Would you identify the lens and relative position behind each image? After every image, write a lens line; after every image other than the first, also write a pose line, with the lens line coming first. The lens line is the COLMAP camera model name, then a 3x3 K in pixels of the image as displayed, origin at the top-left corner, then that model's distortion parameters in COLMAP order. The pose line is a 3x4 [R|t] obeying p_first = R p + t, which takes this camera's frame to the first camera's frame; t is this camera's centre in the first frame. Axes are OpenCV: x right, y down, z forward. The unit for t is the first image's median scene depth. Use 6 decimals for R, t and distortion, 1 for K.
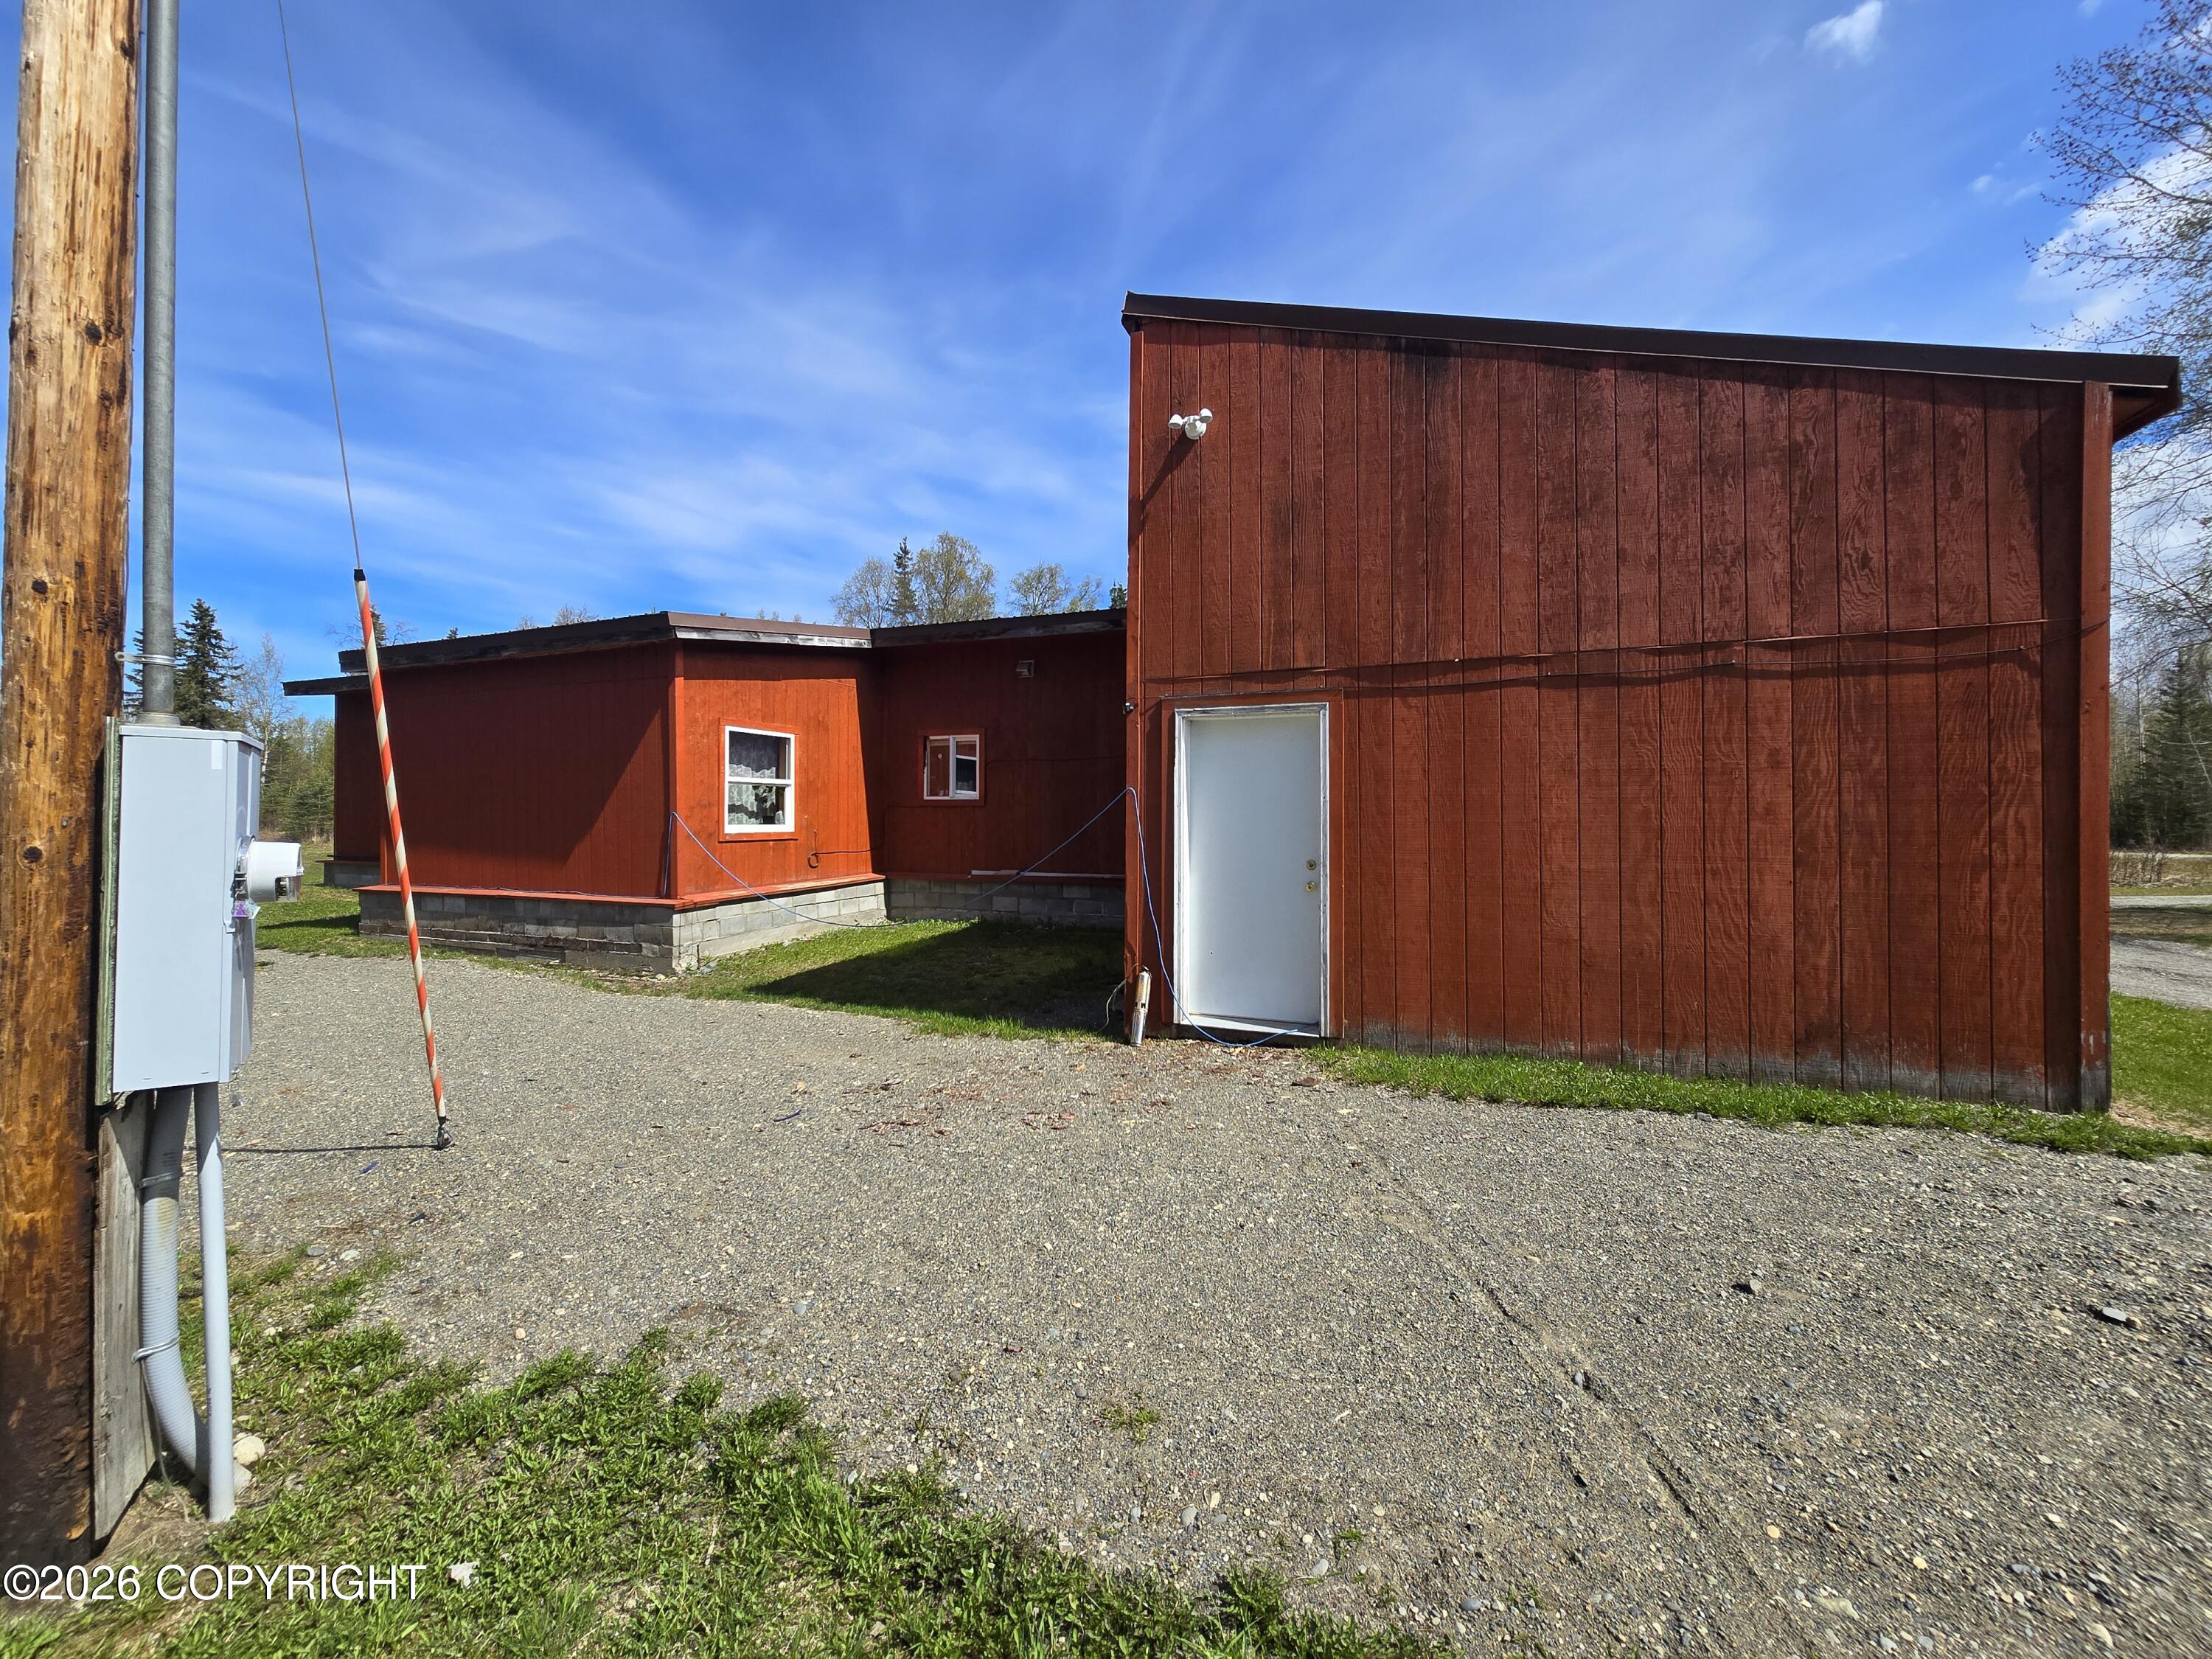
lens RADIAL K [[901.8, 0, 1088.5], [0, 901.8, 827.8], [0, 0, 1]] dist [0.004710, -0.000738]
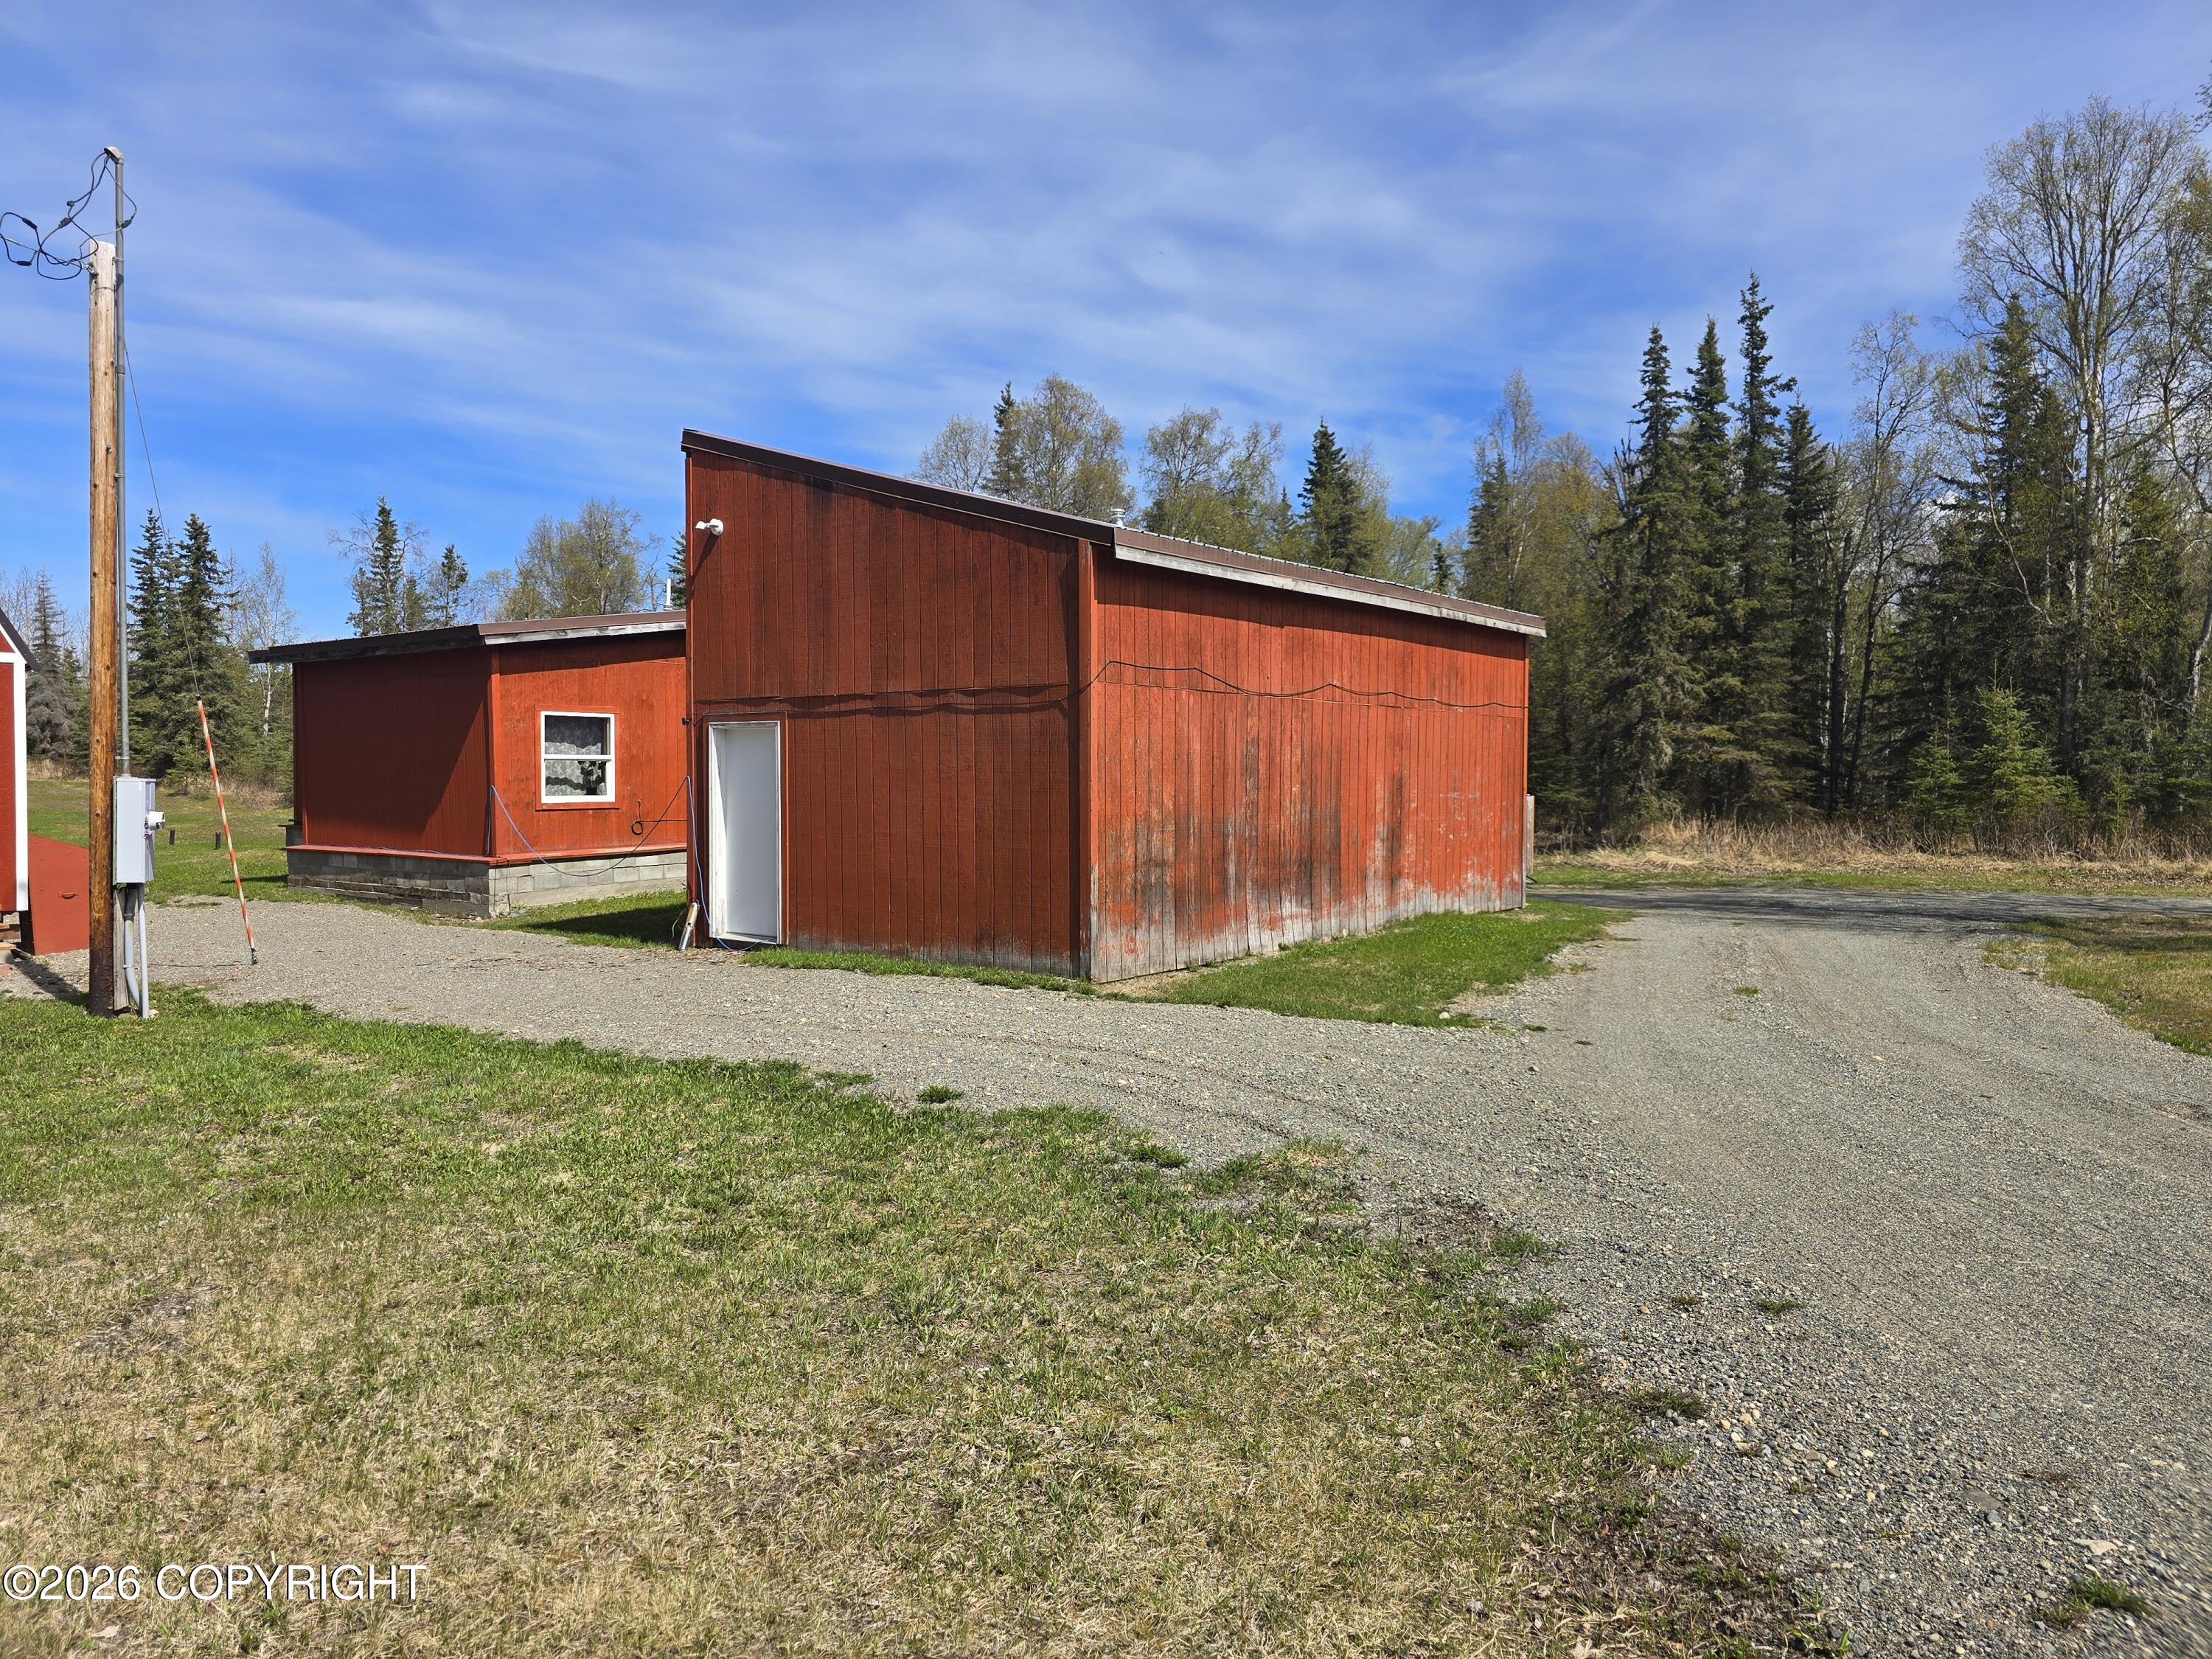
lens RADIAL K [[1458.4, 0, 1117.4], [0, 1458.4, 826.9], [0, 0, 1]] dist [-0.017768, -0.010960]
pose [[0.975347, 0.009565, -0.220470, 0.783212], [-0.003738, 0.999633, 0.026835, -0.017455], [0.220645, -0.025349, 0.975025, -0.713760]]
